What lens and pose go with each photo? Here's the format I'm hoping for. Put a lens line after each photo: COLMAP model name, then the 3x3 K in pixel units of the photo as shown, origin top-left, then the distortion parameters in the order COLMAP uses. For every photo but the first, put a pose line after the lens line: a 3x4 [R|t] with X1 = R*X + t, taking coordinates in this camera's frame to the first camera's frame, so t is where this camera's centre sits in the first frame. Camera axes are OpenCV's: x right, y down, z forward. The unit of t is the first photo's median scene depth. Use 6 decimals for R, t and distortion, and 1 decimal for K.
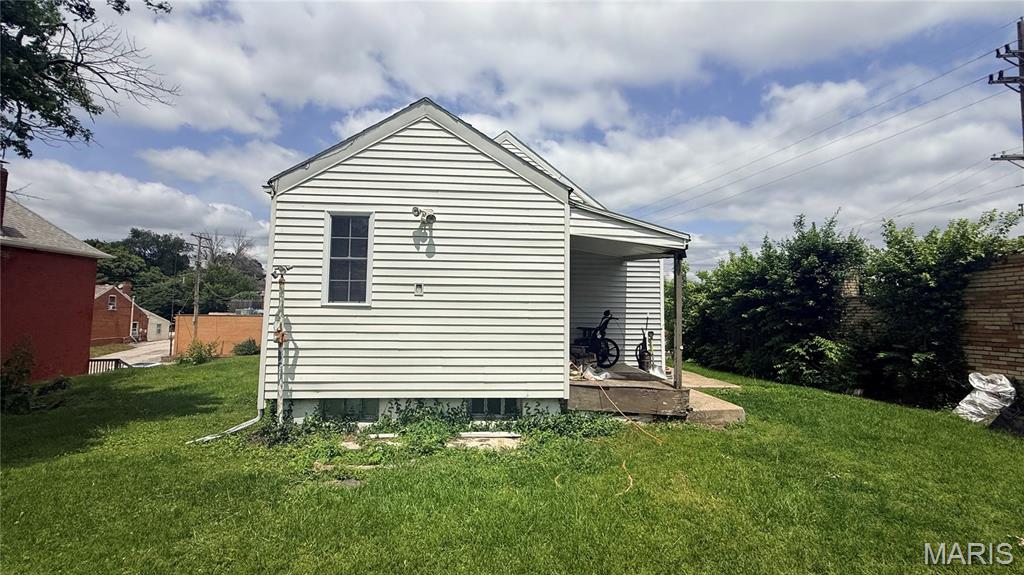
lens RADIAL K [[407.3, 0, 512.8], [0, 407.3, 287.8], [0, 0, 1]] dist [-0.000332, -0.000122]
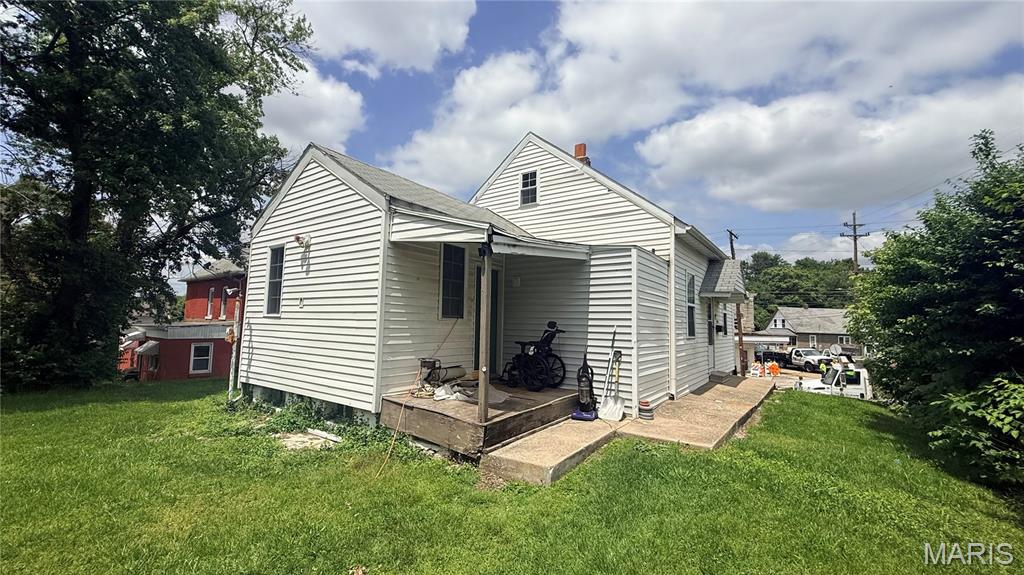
lens RADIAL K [[407.3, 0, 510.9], [0, 407.3, 287.9], [0, 0, 1]] dist [-0.000332, -0.000122]
pose [[0.780279, -0.047894, -0.623595, 0.970237], [0.028473, 0.998750, -0.041079, 0.026793], [0.624783, 0.014297, 0.780667, 0.437467]]
